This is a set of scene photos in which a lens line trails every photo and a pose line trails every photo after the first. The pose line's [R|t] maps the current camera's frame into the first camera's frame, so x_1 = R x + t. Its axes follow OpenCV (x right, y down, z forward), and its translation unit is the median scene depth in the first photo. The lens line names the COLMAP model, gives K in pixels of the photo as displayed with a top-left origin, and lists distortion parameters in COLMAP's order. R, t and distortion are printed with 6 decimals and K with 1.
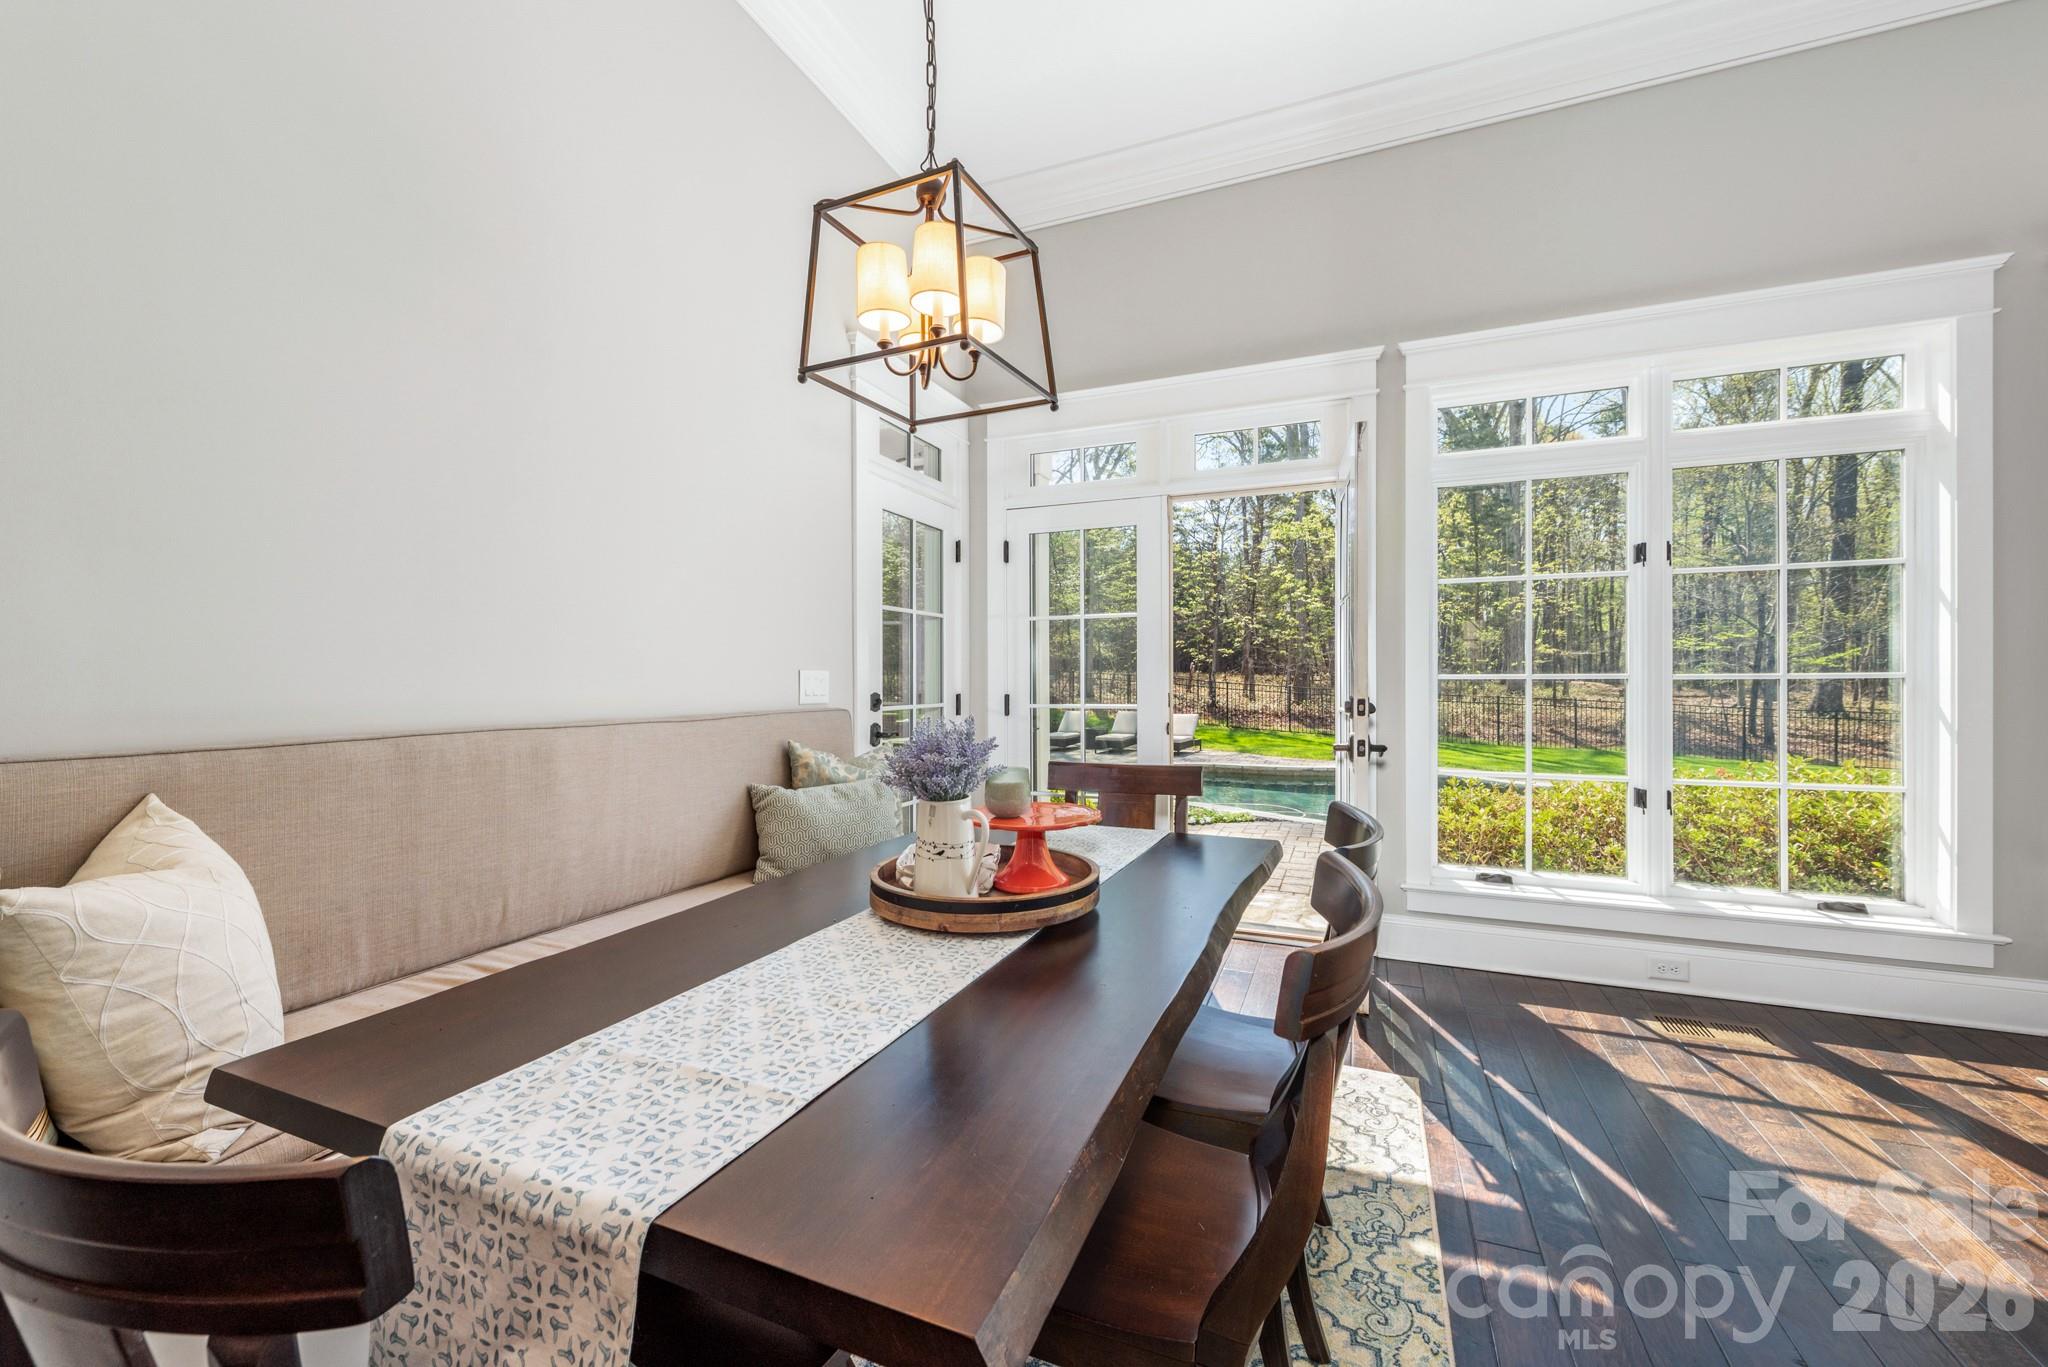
lens RADIAL K [[803.4, 0, 1033.6], [0, 803.4, 681.4], [0, 0, 1]] dist [0.004912, -0.000395]
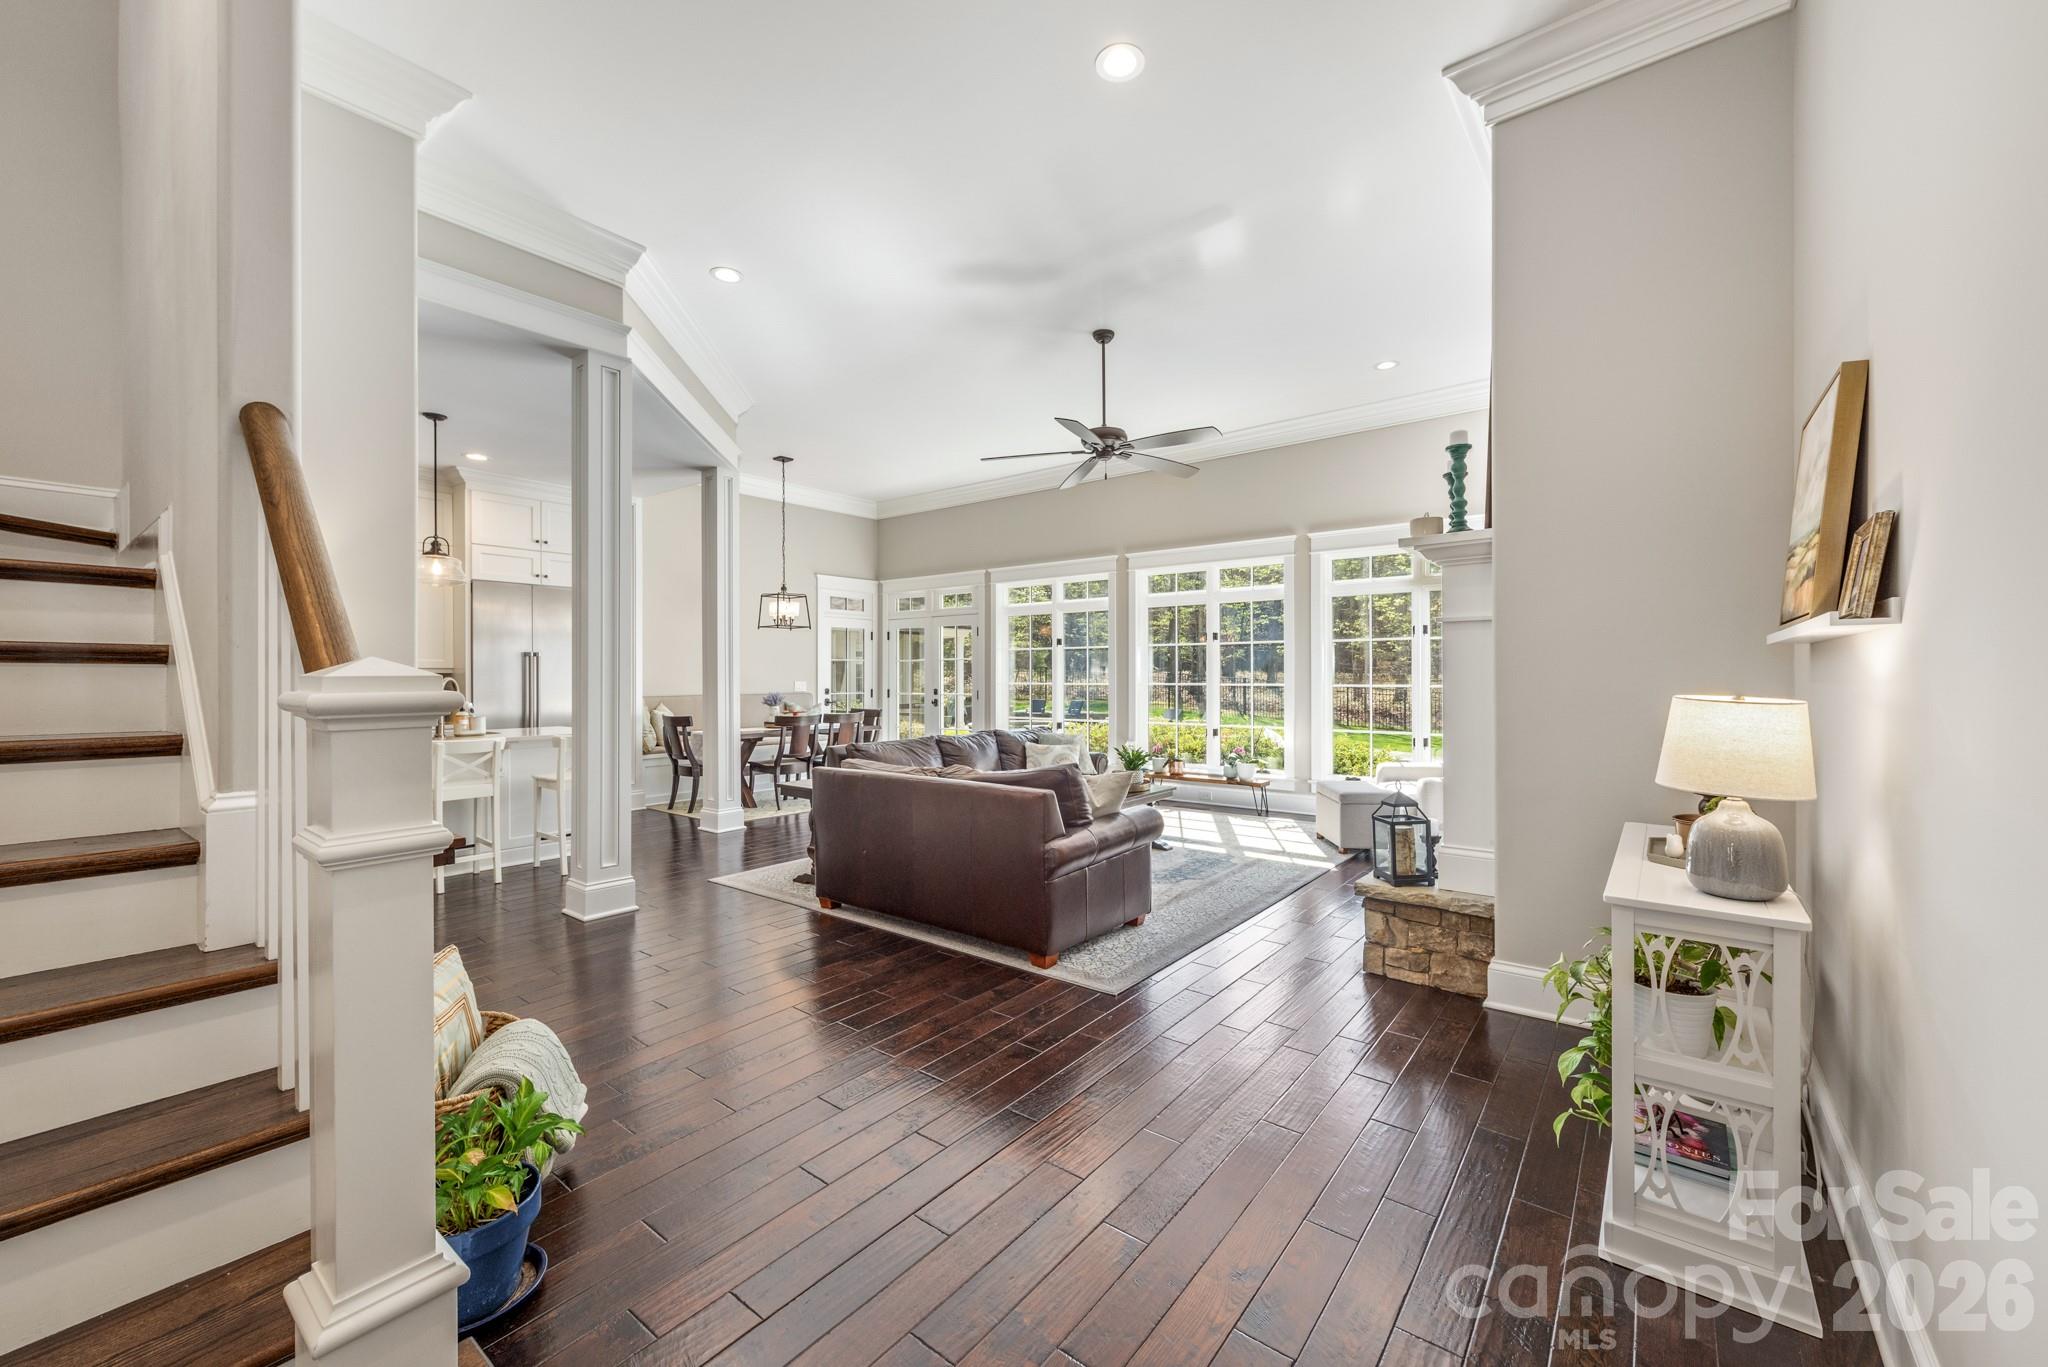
lens RADIAL K [[803.4, 0, 1033.6], [0, 803.4, 681.4], [0, 0, 1]] dist [0.004912, -0.000395]
pose [[0.959444, 0.002433, -0.281889, 1.470377], [-0.000915, 0.999984, 0.005516, -0.031317], [0.281898, -0.005035, 0.959431, -1.775127]]
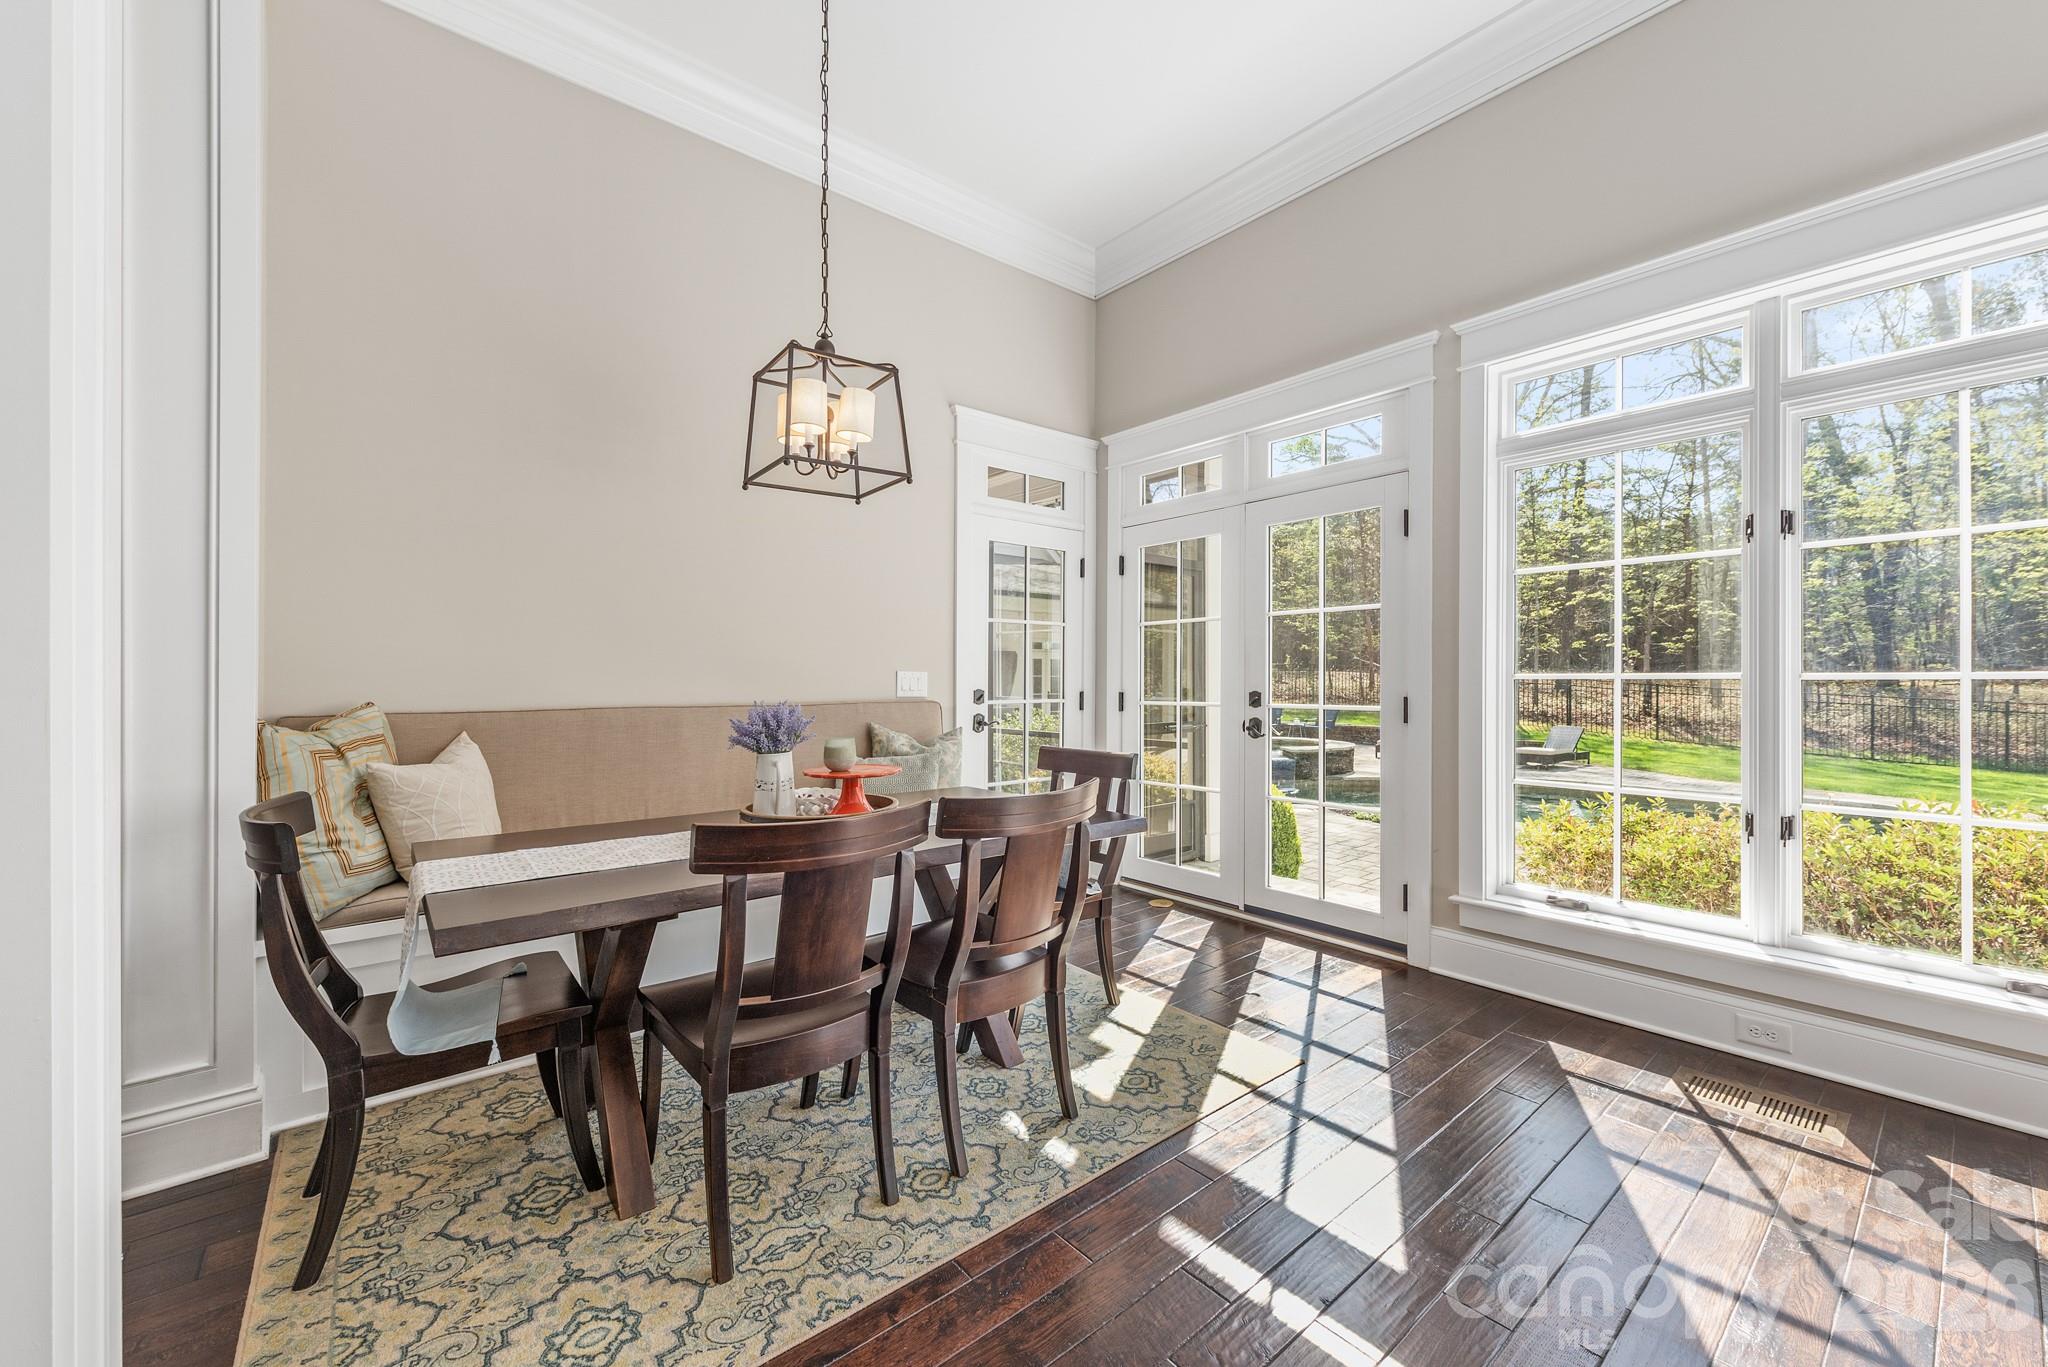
lens RADIAL K [[799.9, 0, 1038.3], [0, 799.9, 677.5], [0, 0, 1]] dist [0.002543, -0.000595]
pose [[0.885999, 0.001466, -0.463686, 0.478415], [-0.003565, 0.999987, -0.003649, 0.000462], [0.463674, 0.004886, 0.885992, -0.061661]]
